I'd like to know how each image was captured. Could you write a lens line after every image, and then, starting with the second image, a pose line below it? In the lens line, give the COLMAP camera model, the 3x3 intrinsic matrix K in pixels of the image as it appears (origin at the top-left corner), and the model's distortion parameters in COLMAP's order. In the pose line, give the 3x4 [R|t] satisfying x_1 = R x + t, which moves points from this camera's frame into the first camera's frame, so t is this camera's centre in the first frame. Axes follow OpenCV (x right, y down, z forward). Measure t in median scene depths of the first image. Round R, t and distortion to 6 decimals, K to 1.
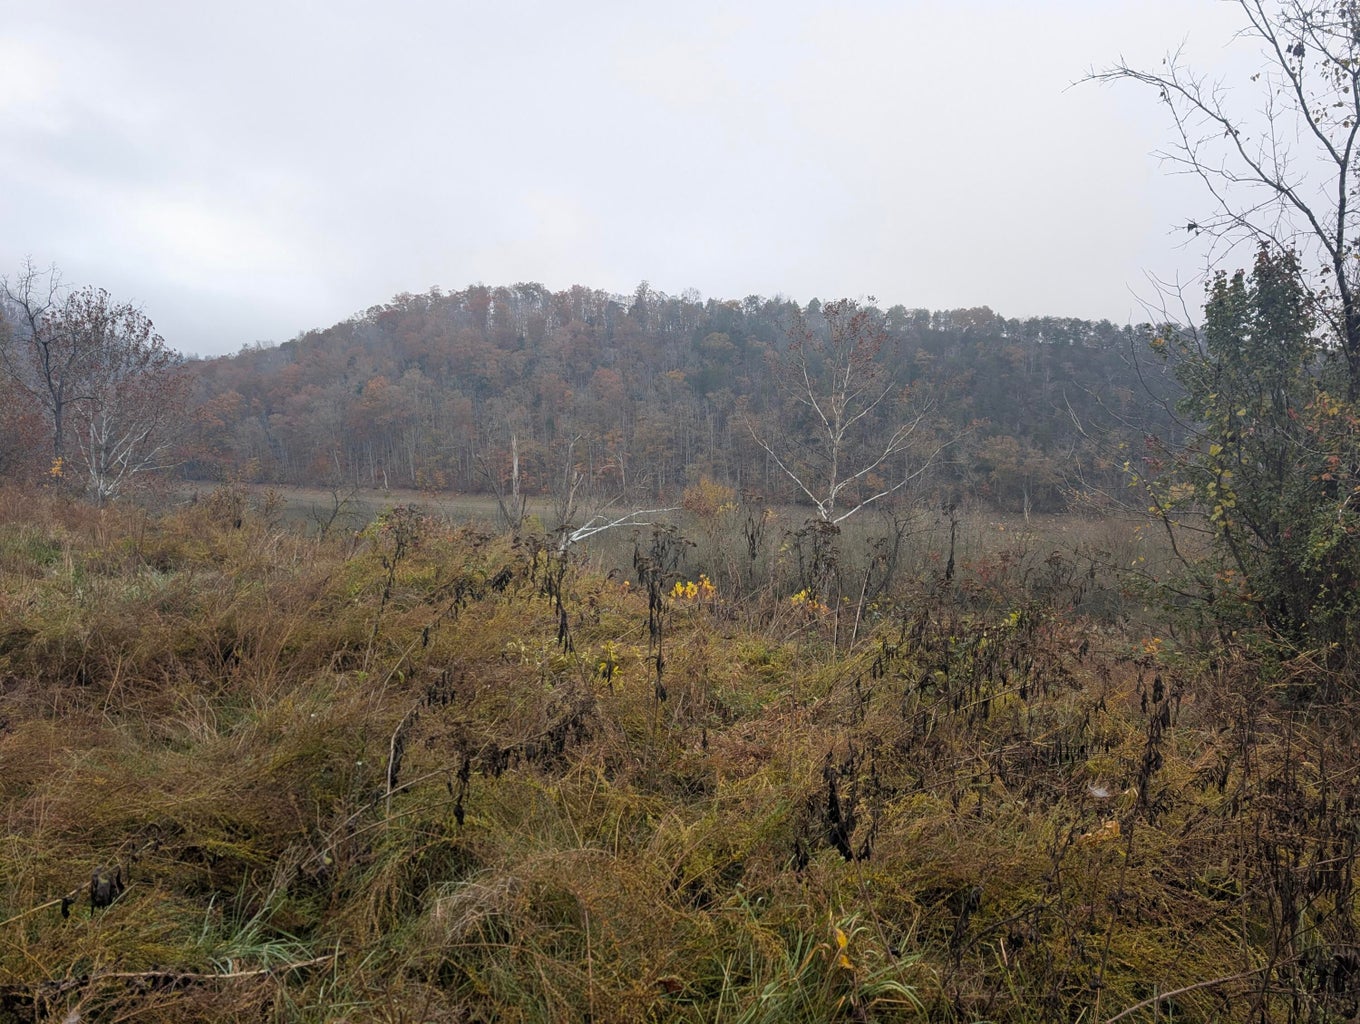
lens RADIAL K [[962.2, 0, 680.3], [0, 962.2, 508.7], [0, 0, 1]] dist [0.022038, -0.017826]
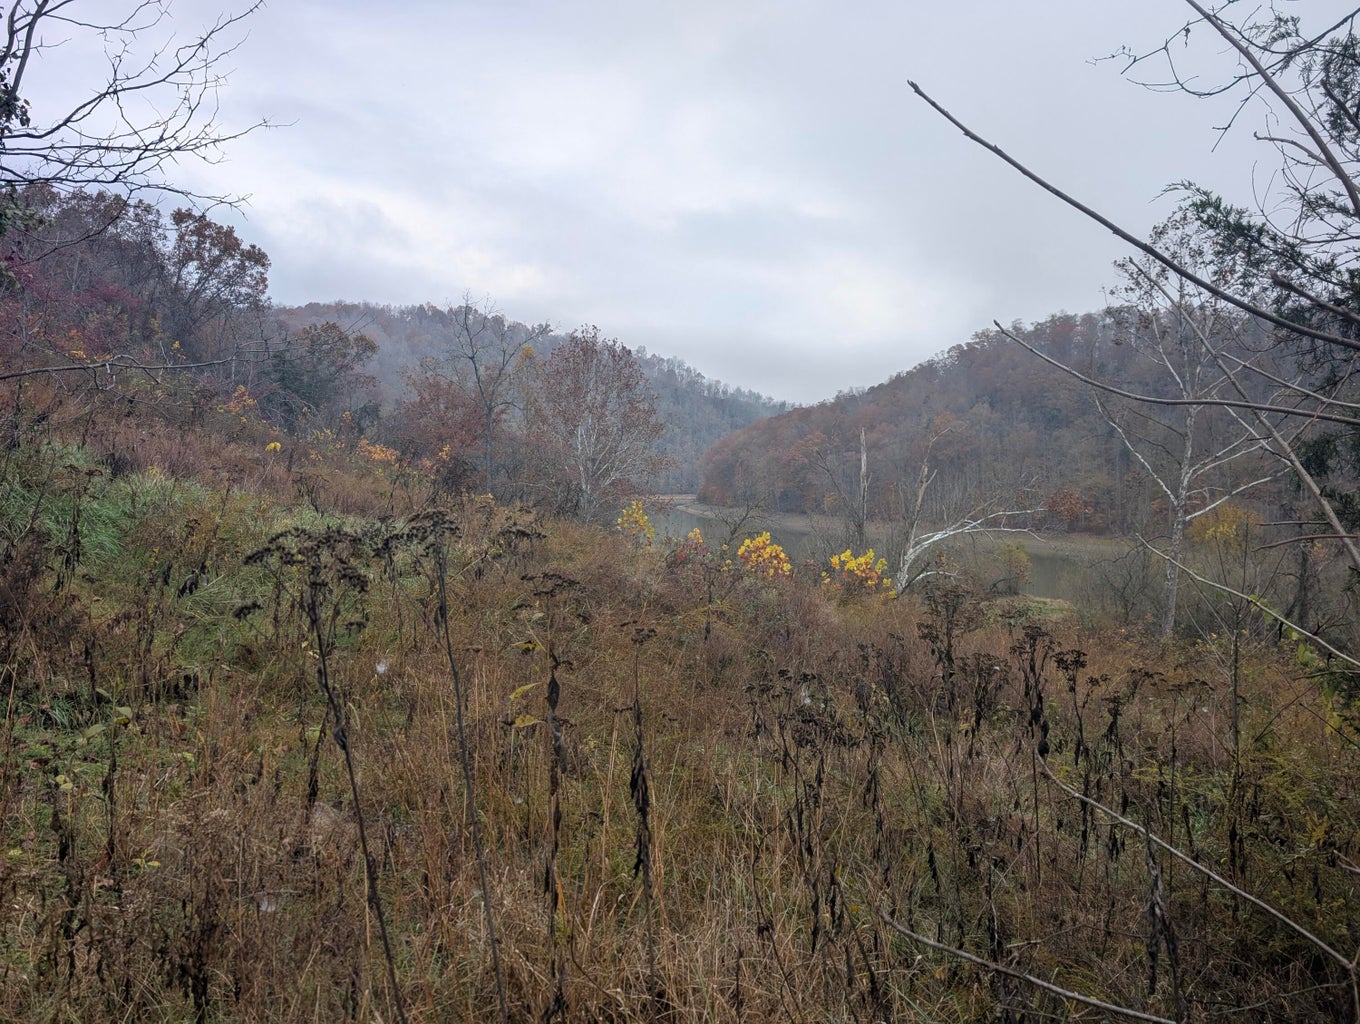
lens RADIAL K [[962.2, 0, 679.0], [0, 962.2, 507.4], [0, 0, 1]] dist [0.022038, -0.017826]
pose [[0.813876, 0.010042, -0.580952, 5.615427], [-0.034403, 0.998929, -0.030930, 0.497627], [0.580019, 0.045159, 0.813350, 0.662313]]
